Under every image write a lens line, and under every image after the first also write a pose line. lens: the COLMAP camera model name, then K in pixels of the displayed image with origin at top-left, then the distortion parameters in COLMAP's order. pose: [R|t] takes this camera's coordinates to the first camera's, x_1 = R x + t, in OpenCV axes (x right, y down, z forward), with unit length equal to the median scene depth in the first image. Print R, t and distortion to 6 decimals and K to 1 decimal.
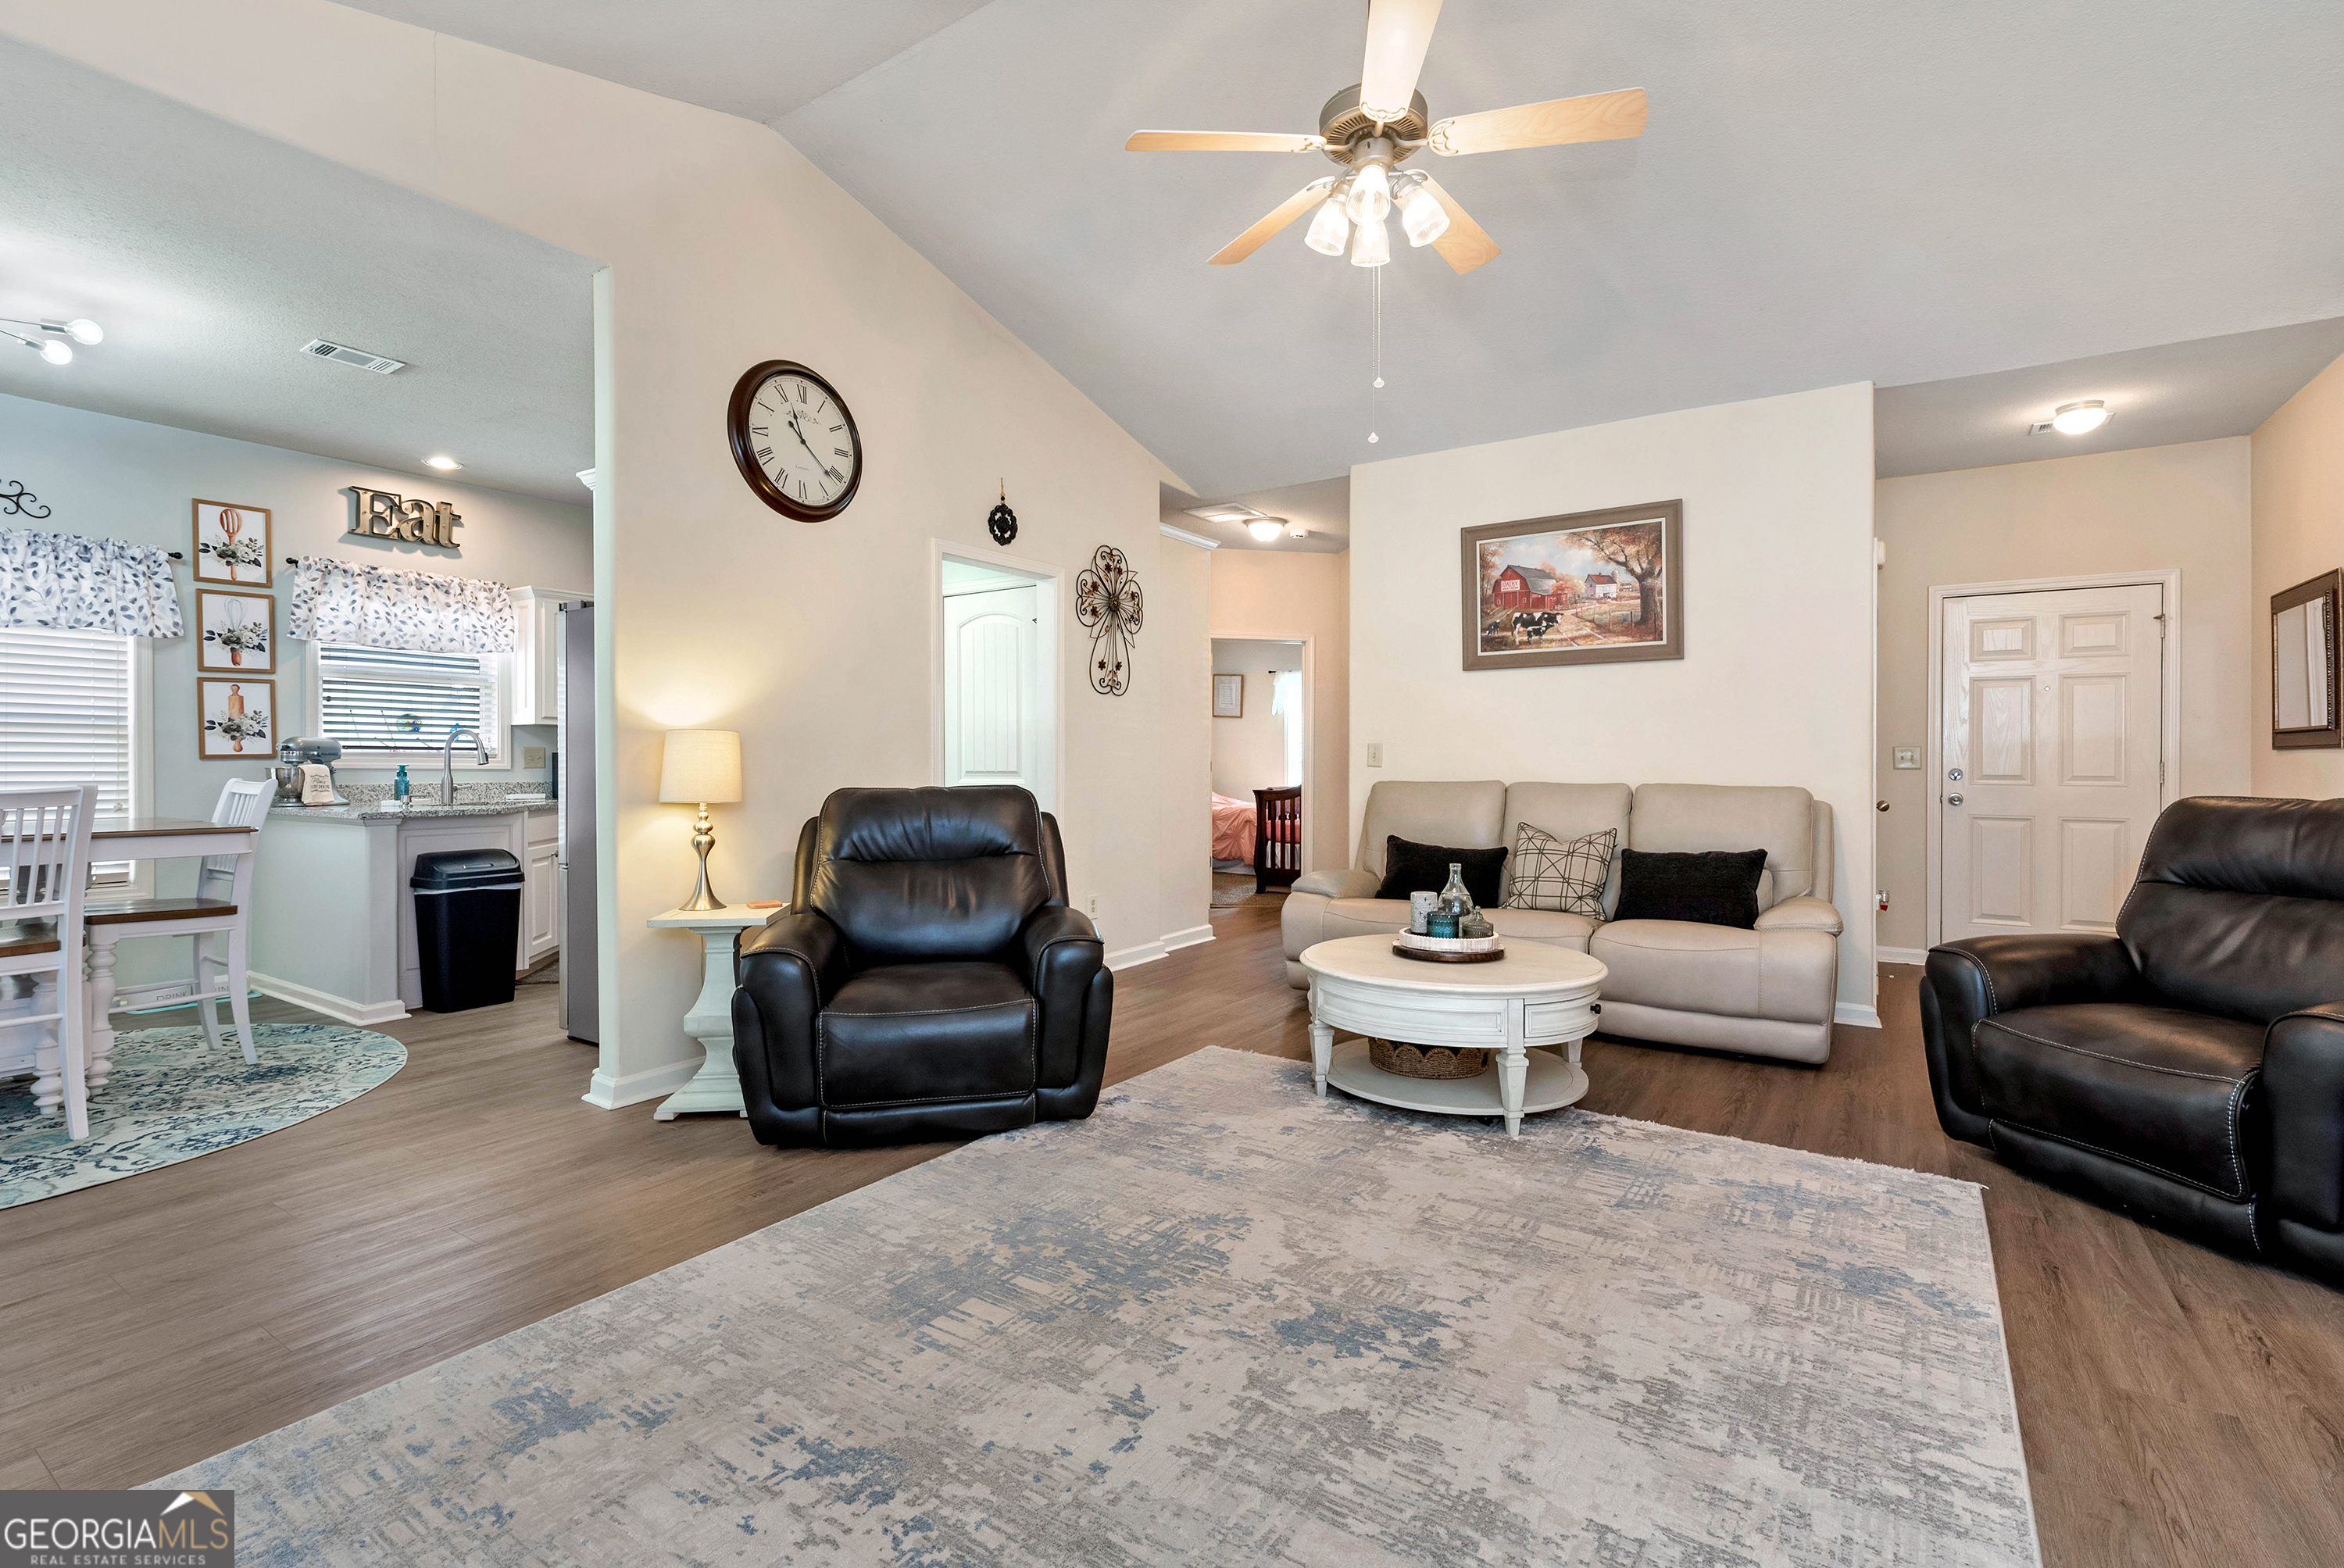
lens RADIAL K [[1058.3, 0, 1185.2], [0, 1058.3, 770.6], [0, 0, 1]] dist [-0.001247, -0.000439]
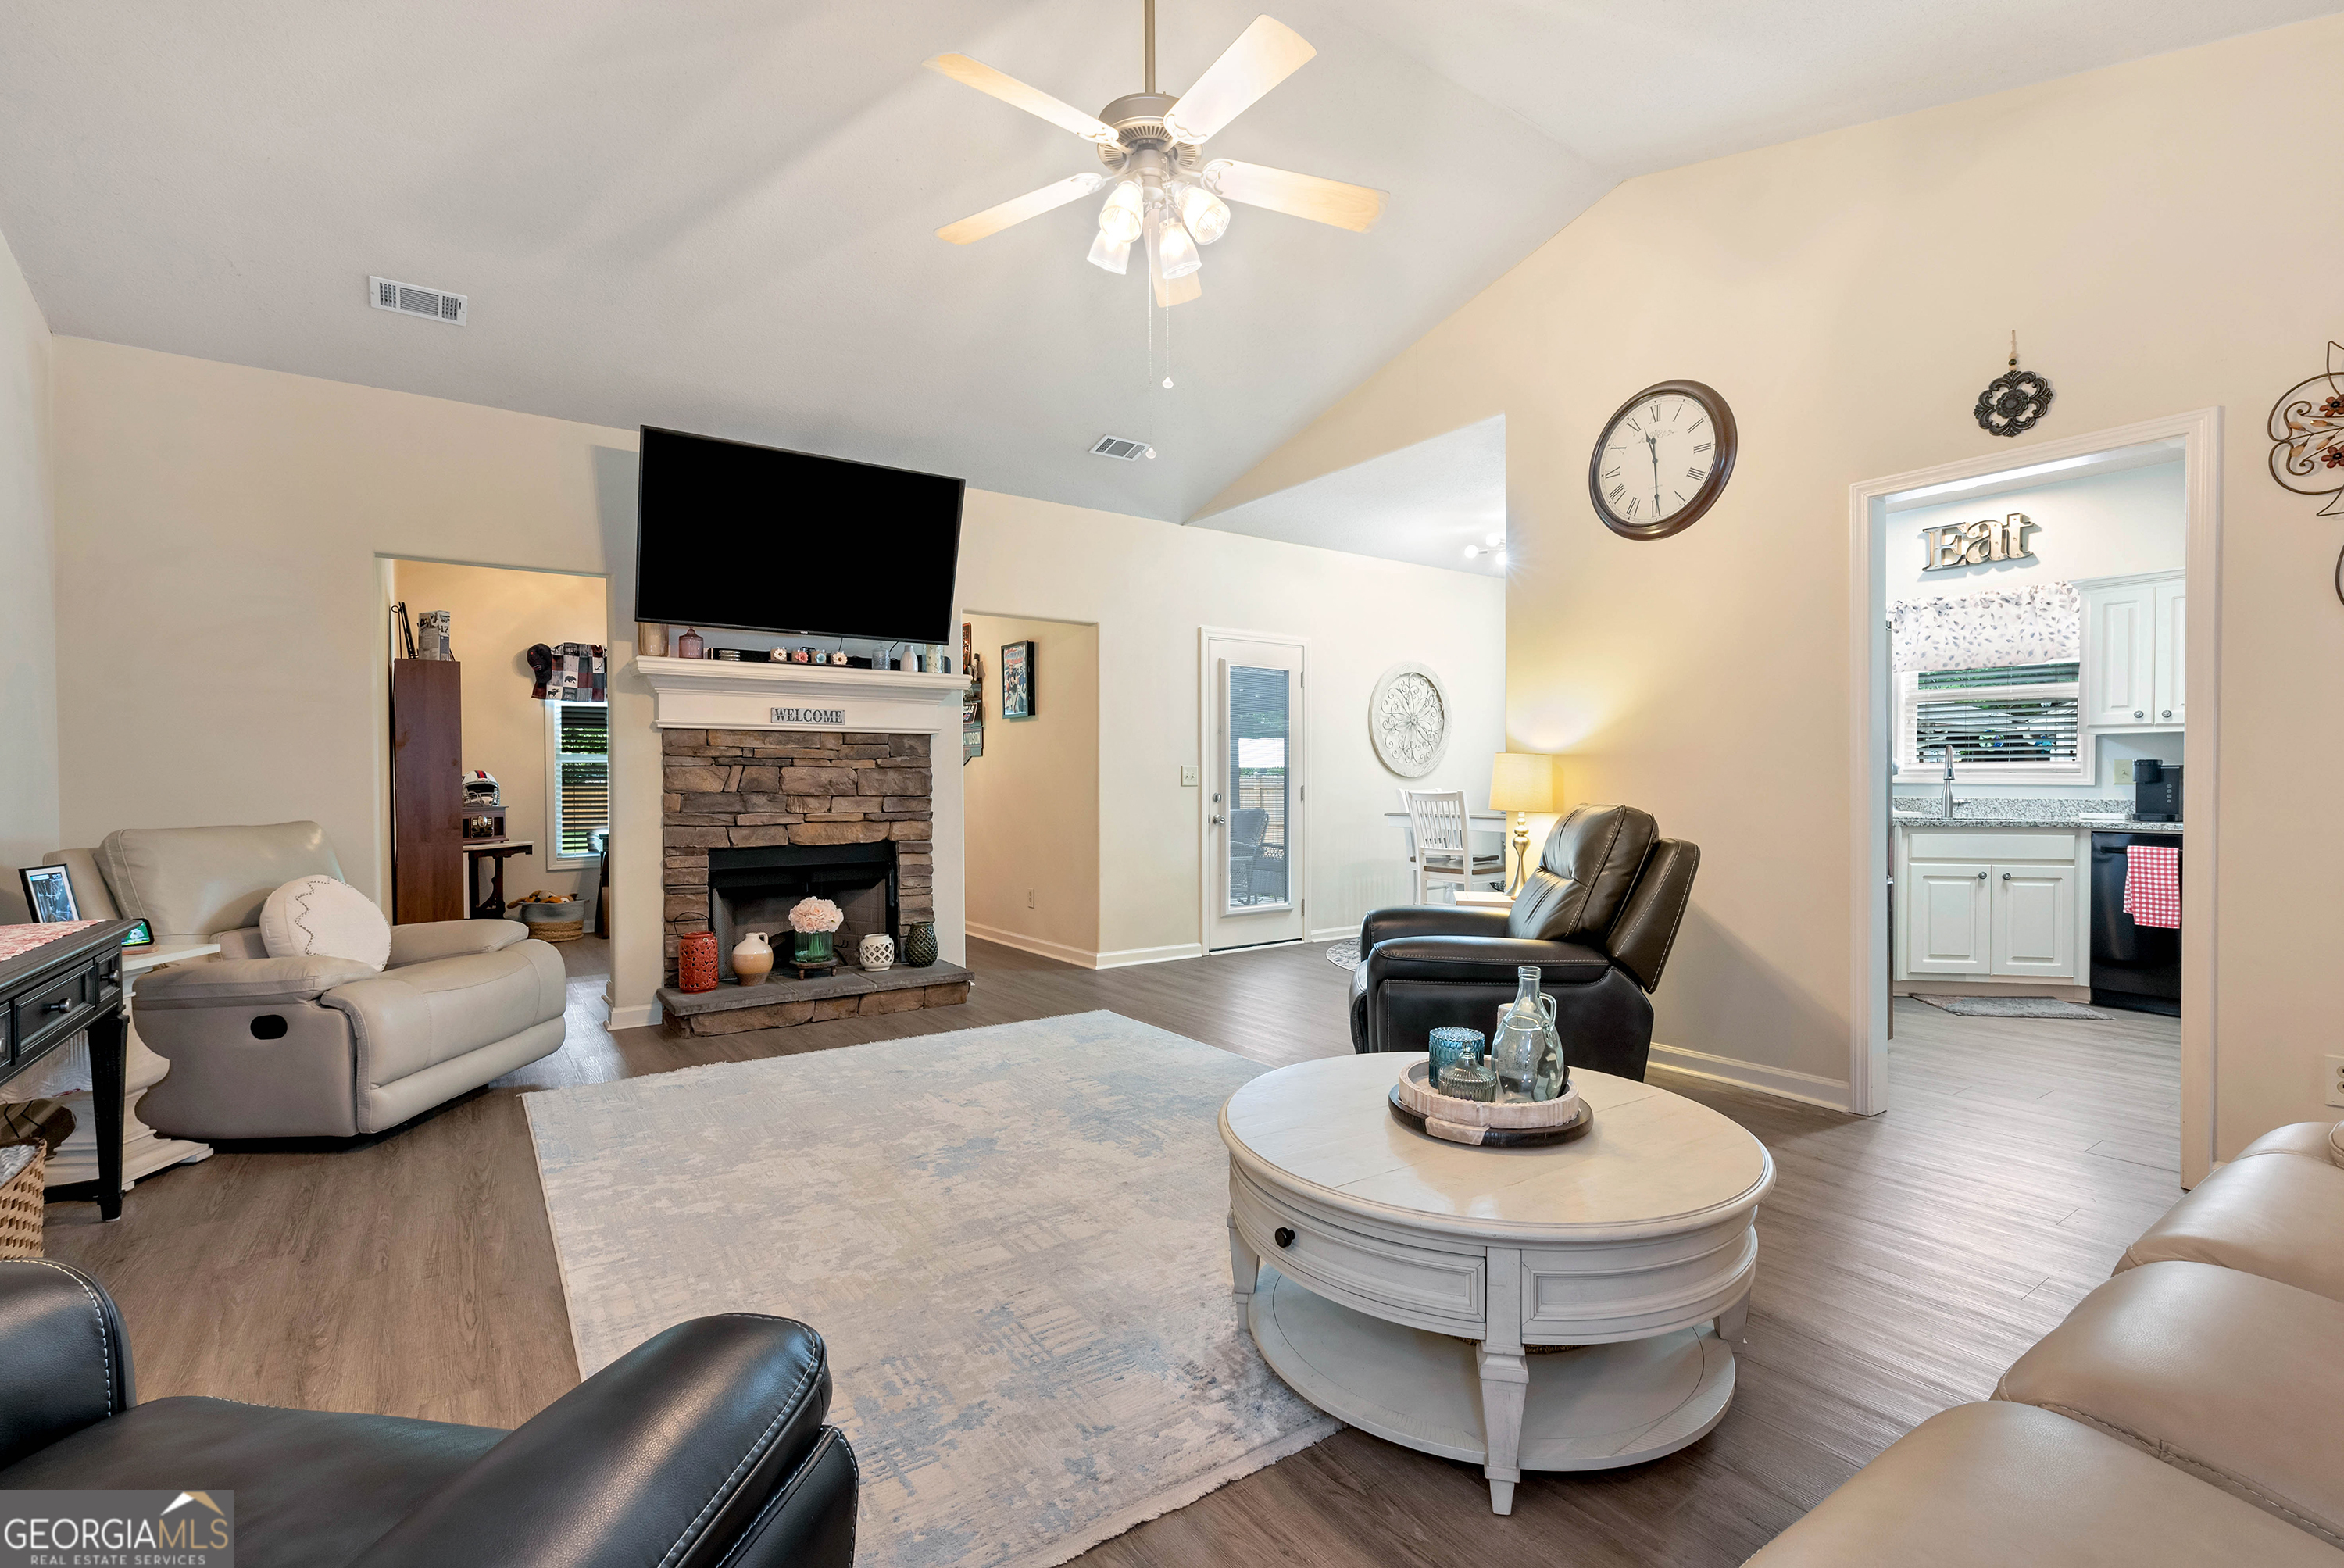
lens RADIAL K [[1059.0, 0, 1175.5], [0, 1059.0, 791.6], [0, 0, 1]] dist [-0.000107, 0.000233]
pose [[-0.367900, 0.010283, -0.929809, 0.590557], [-0.004694, 0.999906, 0.012916, -0.004451], [0.929854, 0.009116, -0.367817, 0.745303]]
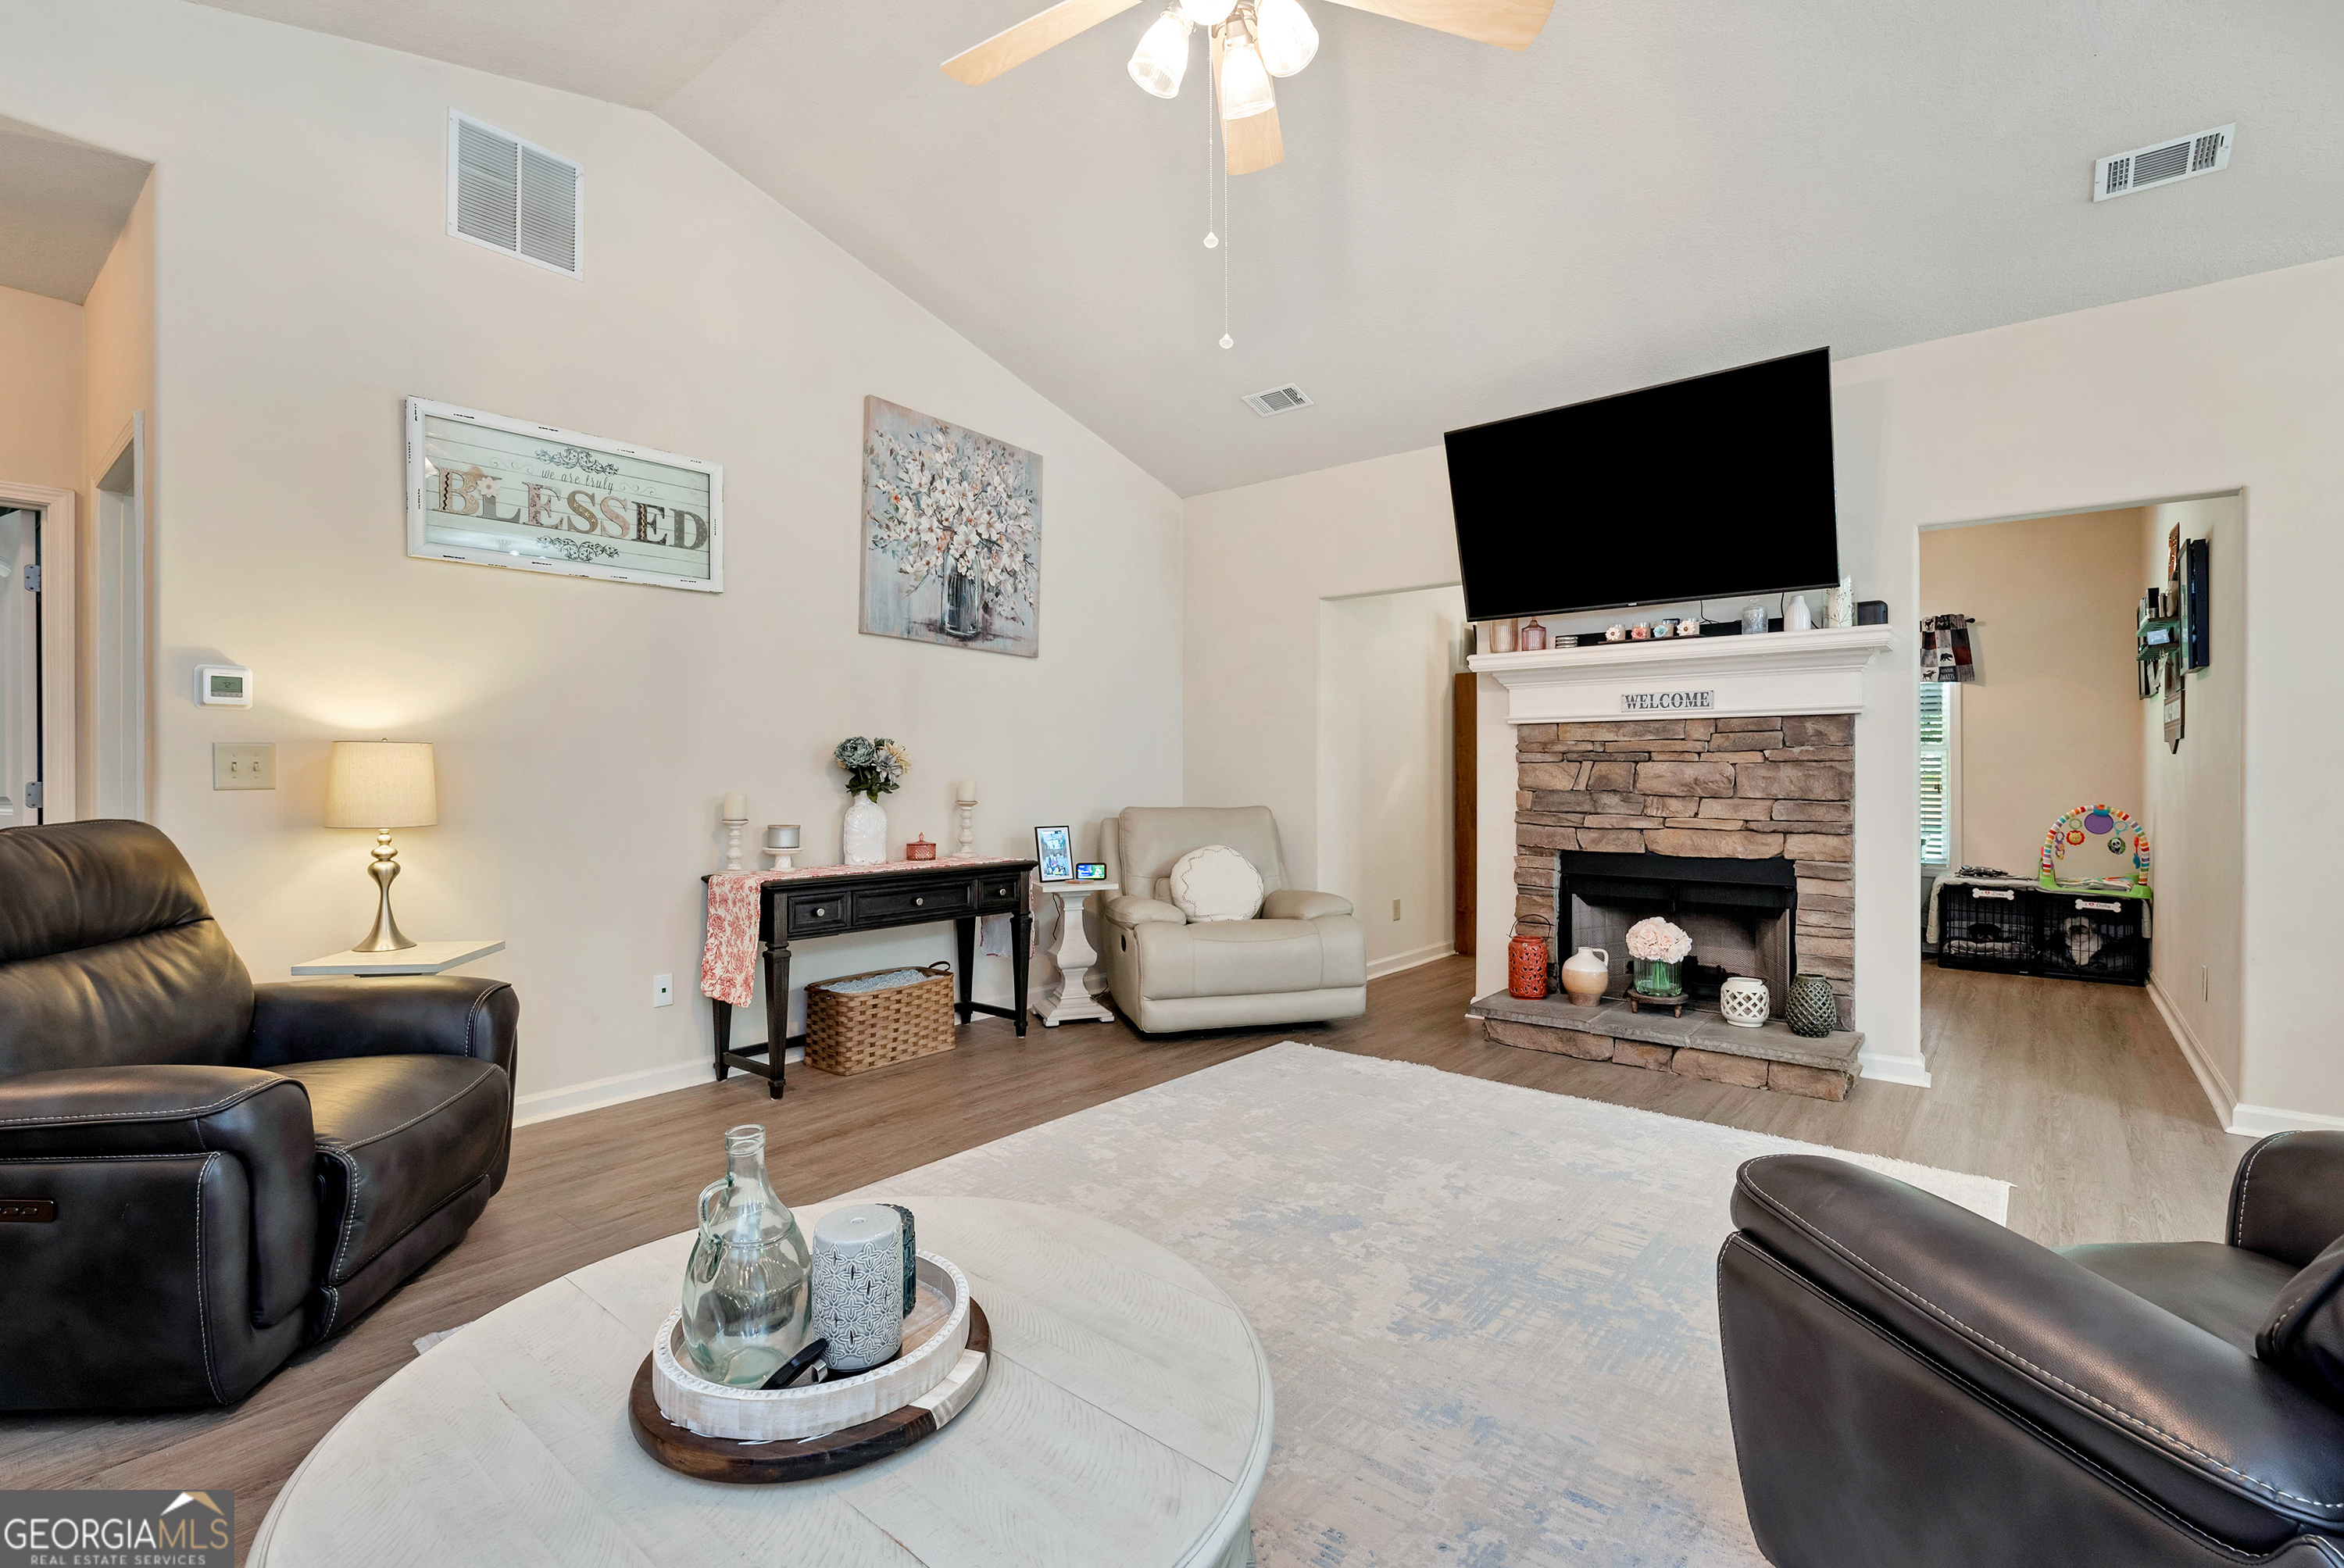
lens RADIAL K [[1055.9, 0, 1166.3], [0, 1055.9, 776.5], [0, 0, 1]] dist [0.000825, 0.000092]
pose [[-0.994127, 0.000389, 0.108222, 0.075021], [0.001864, 0.999907, 0.013529, -0.014040], [-0.108207, 0.013651, -0.994035, 0.933588]]
